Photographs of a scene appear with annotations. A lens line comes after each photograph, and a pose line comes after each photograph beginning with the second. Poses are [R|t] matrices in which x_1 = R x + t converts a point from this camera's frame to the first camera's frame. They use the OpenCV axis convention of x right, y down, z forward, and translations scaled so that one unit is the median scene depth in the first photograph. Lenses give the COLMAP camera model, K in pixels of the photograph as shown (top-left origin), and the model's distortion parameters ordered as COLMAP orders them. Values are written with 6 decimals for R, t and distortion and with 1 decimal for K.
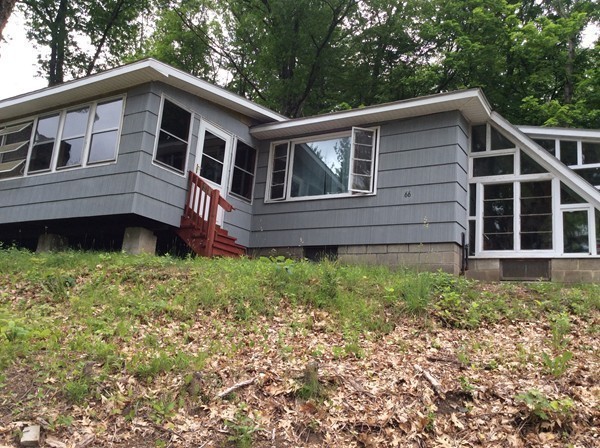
lens RADIAL K [[539.2, 0, 300.0], [0, 539.2, 224.0], [0, 0, 1]] dist [0.126497, -0.229720]
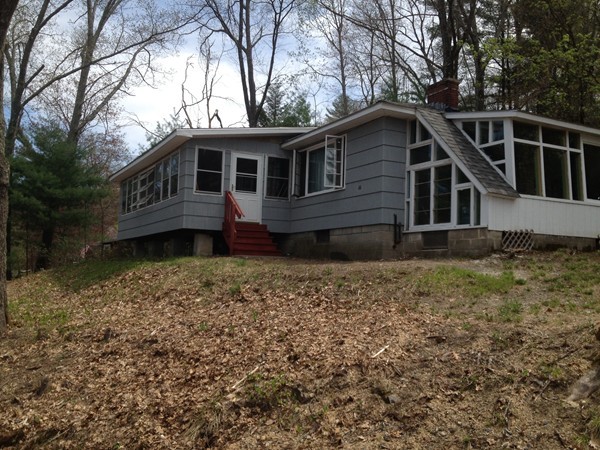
lens RADIAL K [[539.2, 0, 300.0], [0, 539.2, 225.0], [0, 0, 1]] dist [0.126497, -0.229720]
pose [[0.865430, -0.102681, -0.490395, 0.711846], [0.154980, 0.985635, 0.067125, -0.076475], [0.476458, -0.134093, 0.868911, -0.204972]]
